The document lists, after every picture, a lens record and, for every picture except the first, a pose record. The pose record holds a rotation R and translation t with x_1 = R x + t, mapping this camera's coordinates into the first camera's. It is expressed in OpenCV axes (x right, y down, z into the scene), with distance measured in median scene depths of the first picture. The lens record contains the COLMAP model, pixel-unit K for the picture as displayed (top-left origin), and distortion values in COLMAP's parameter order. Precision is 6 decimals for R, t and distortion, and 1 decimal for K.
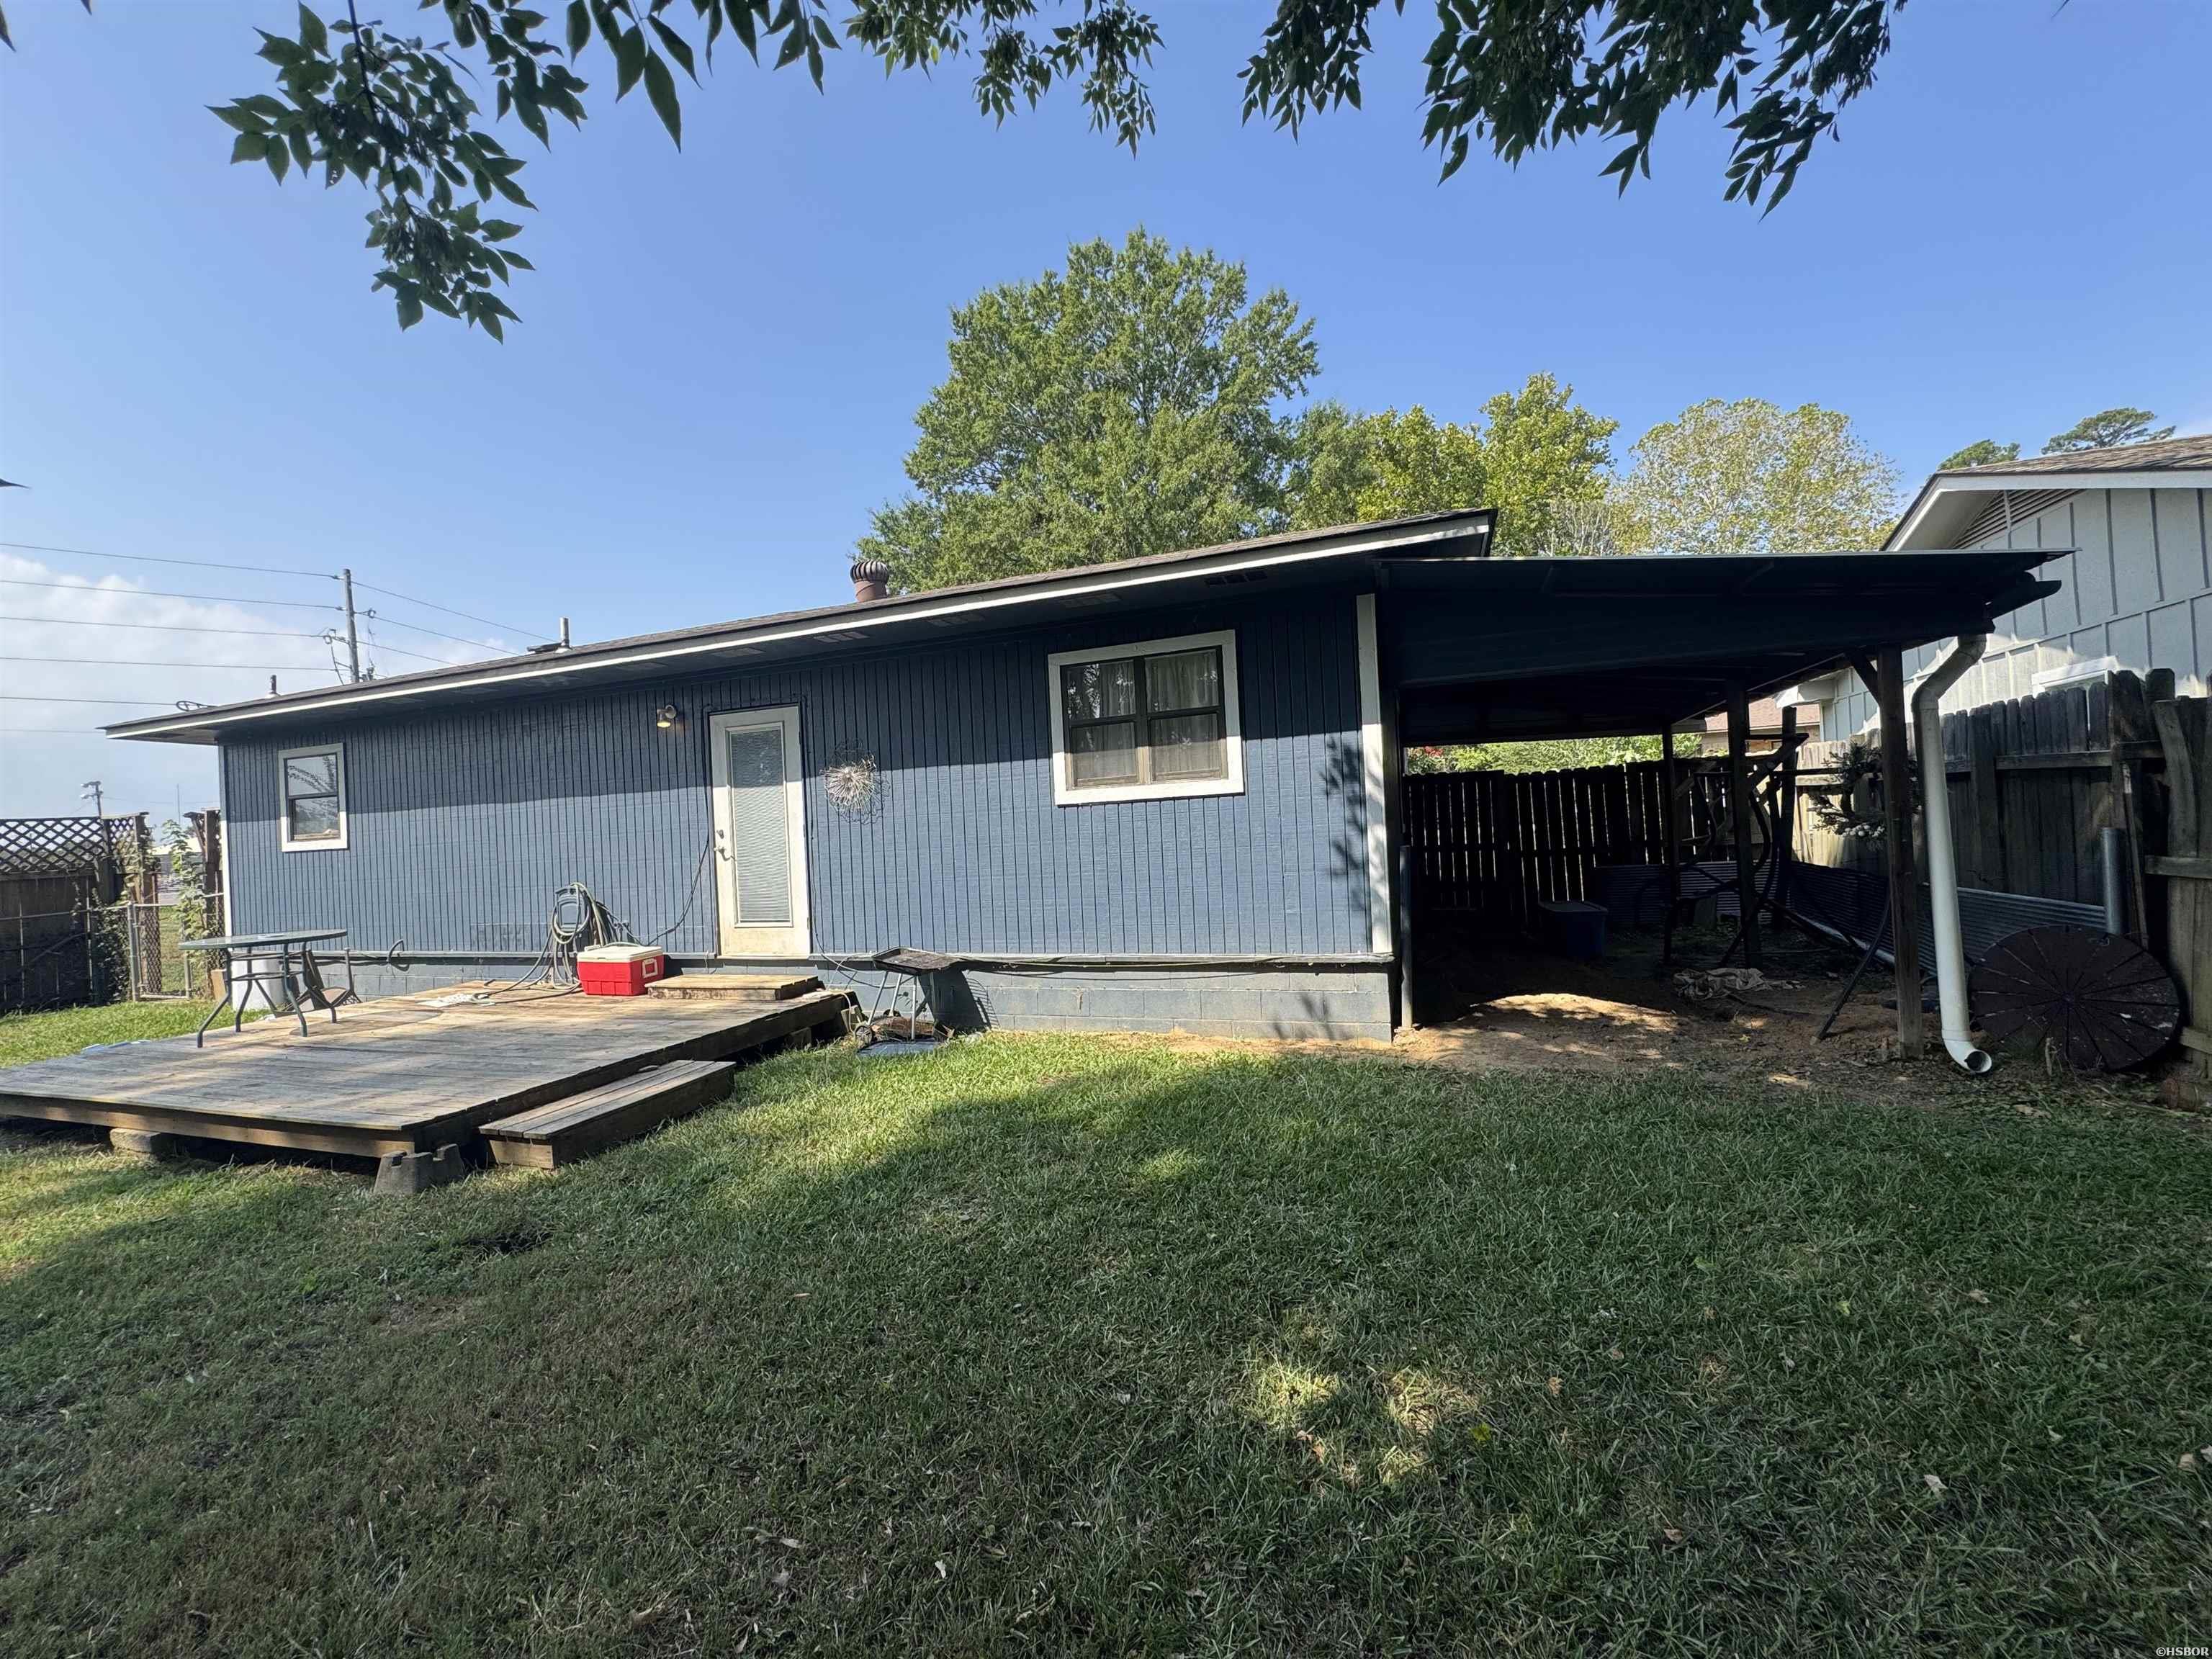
lens RADIAL K [[888.1, 0, 1106.0], [0, 888.1, 829.5], [0, 0, 1]] dist [-0.001635, -0.000034]
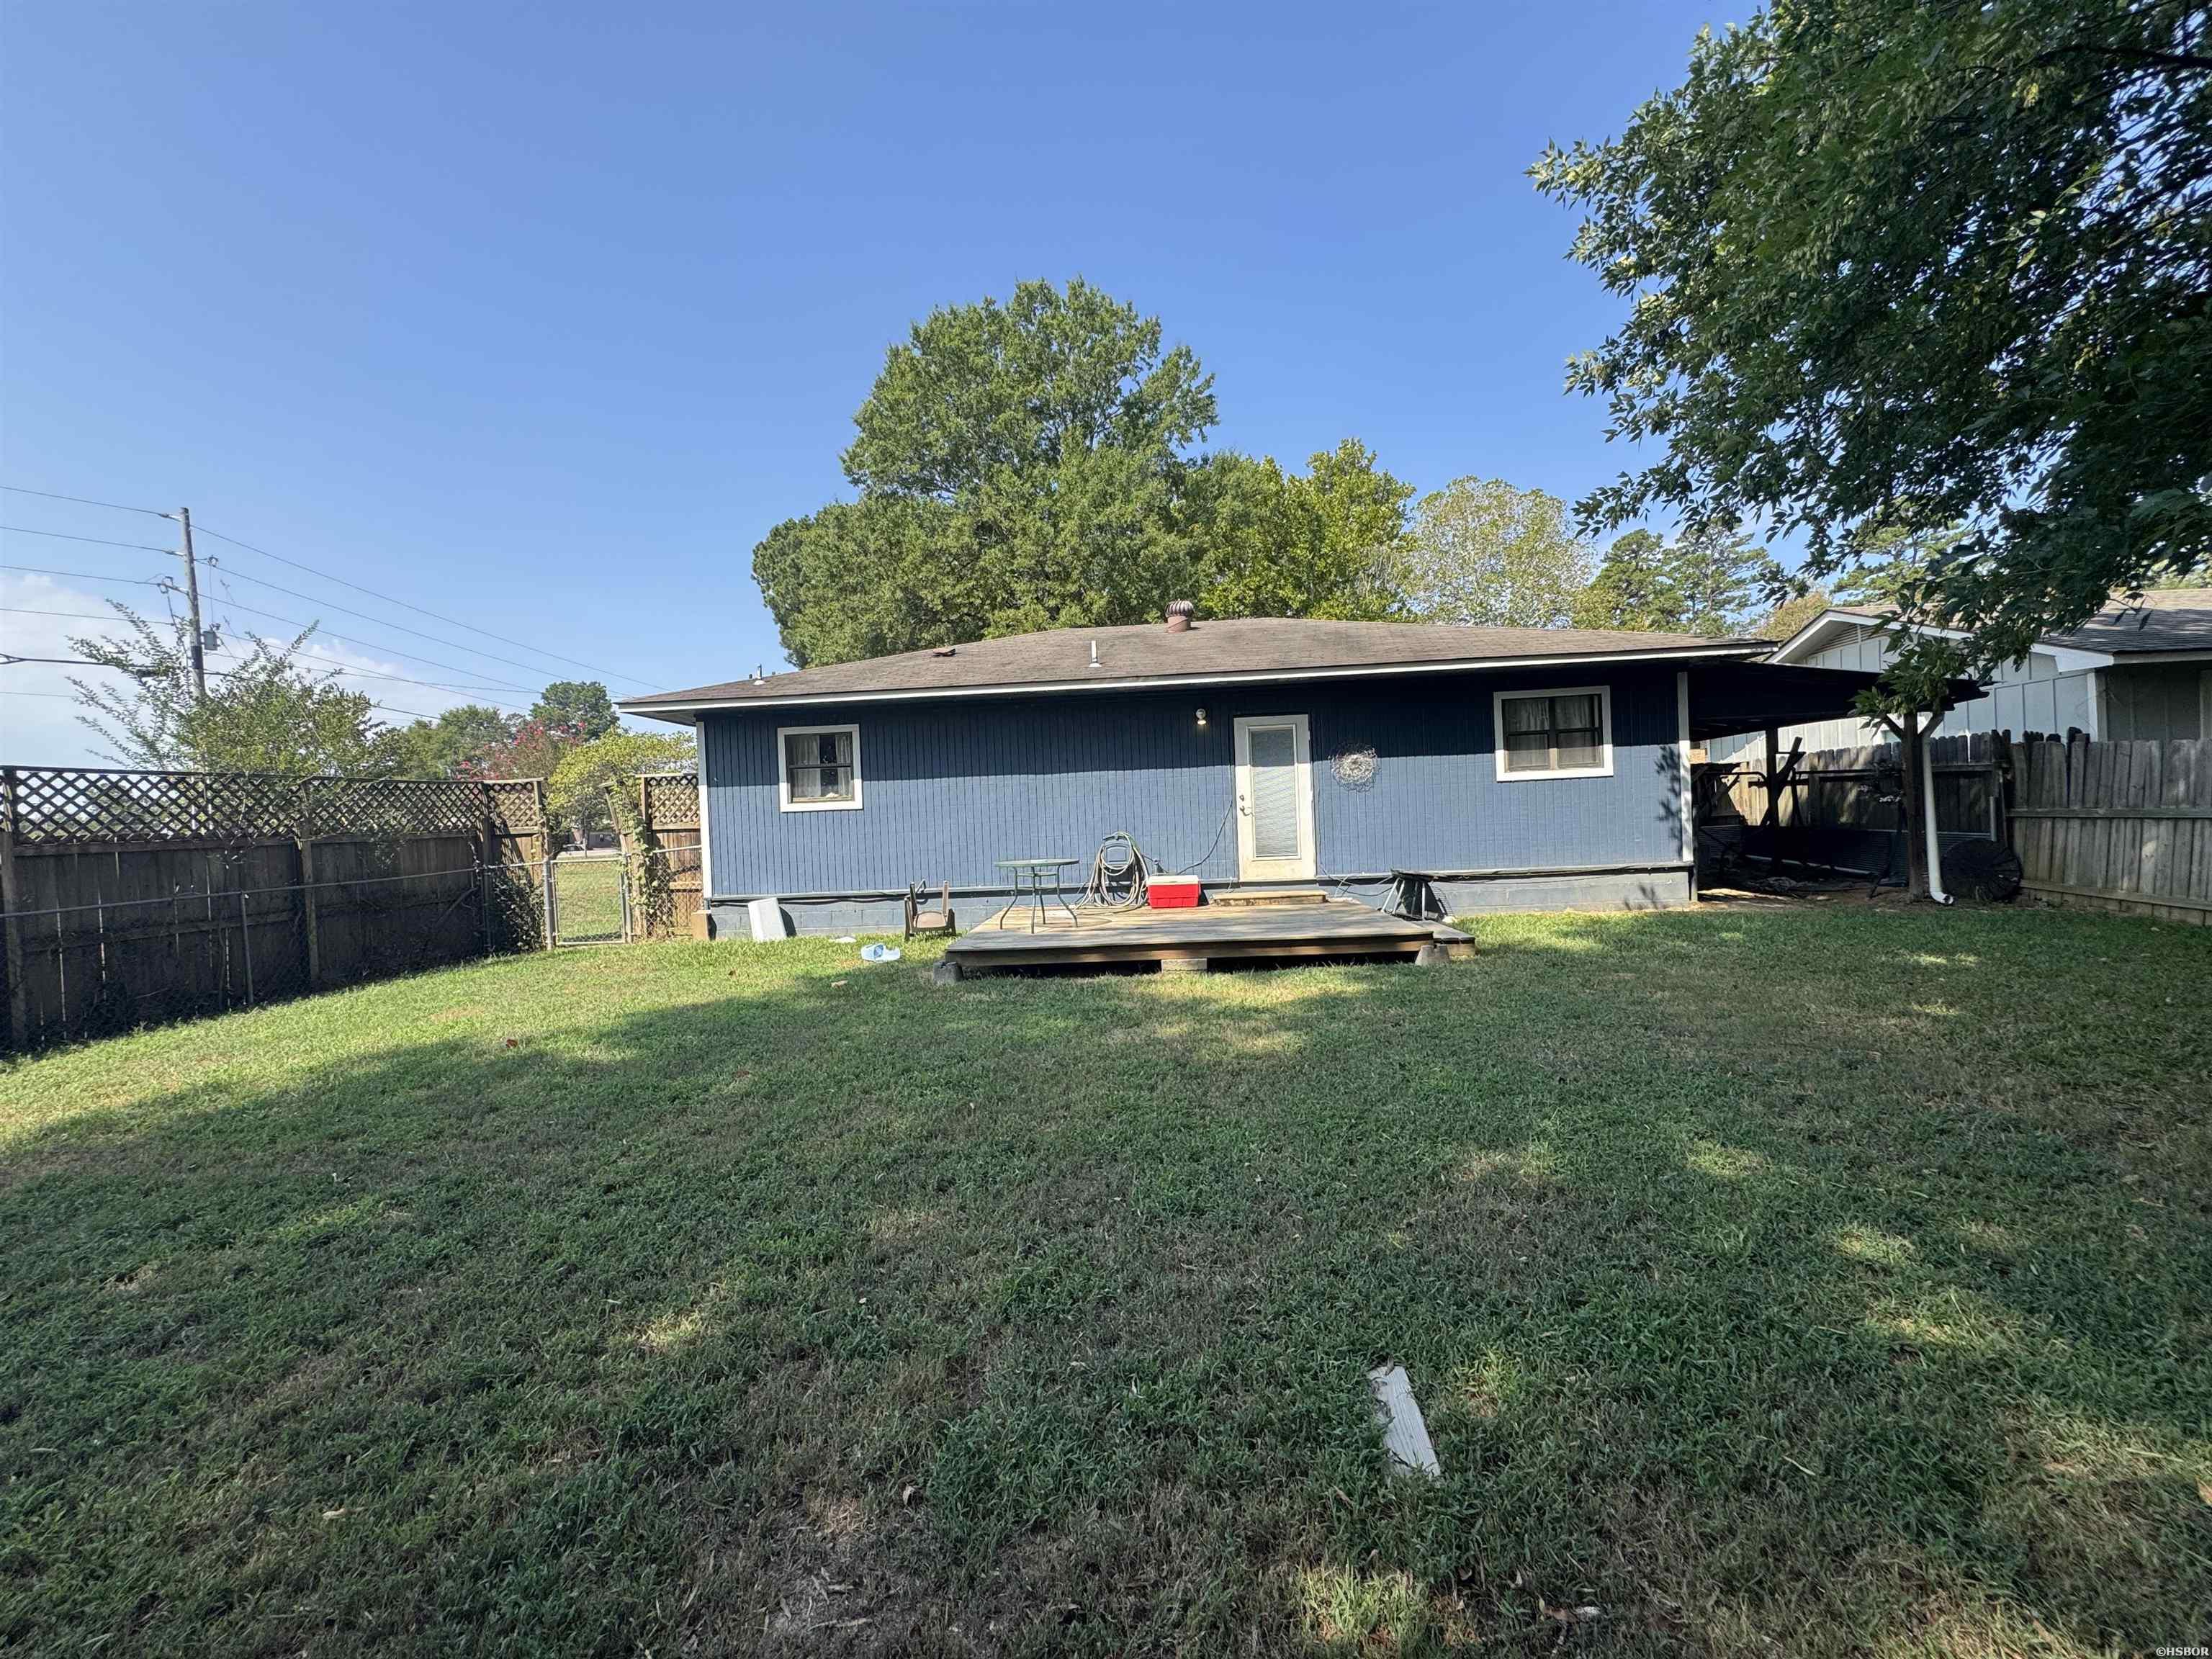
lens RADIAL K [[890.2, 0, 1106.6], [0, 890.2, 819.1], [0, 0, 1]] dist [-0.002138, -0.000173]
pose [[0.962249, 0.007295, 0.272073, -1.106264], [-0.005484, 0.999957, -0.007414, 0.055493], [-0.272116, 0.005642, 0.962248, -0.390209]]
